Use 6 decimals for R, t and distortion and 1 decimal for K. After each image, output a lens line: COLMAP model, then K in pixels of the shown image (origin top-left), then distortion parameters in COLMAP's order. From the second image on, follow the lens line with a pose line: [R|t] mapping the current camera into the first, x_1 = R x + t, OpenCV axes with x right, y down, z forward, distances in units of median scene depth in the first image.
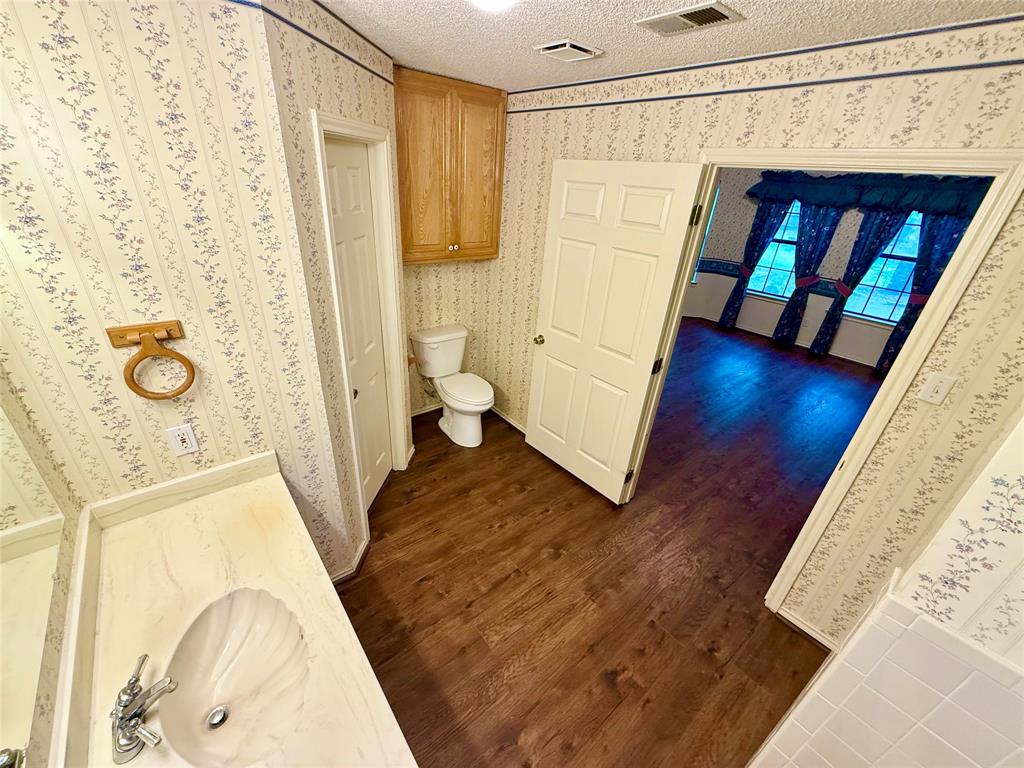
lens RADIAL K [[405.7, 0, 514.4], [0, 405.7, 385.5], [0, 0, 1]] dist [0.003065, 0.000157]
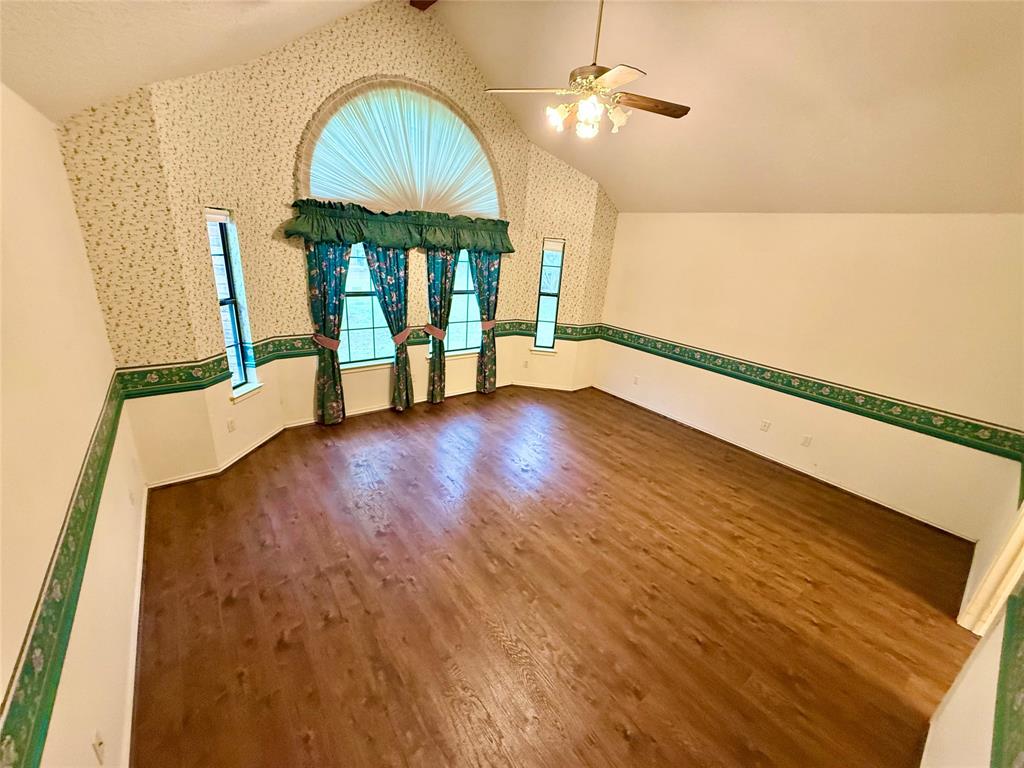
lens RADIAL K [[405.7, 0, 508.7], [0, 405.7, 380.1], [0, 0, 1]] dist [0.003065, 0.000157]
pose [[0.044519, -0.379840, 0.923980, -0.069402], [0.396444, 0.855670, 0.332657, -0.355300], [-0.916979, 0.351497, 0.188679, 0.658211]]
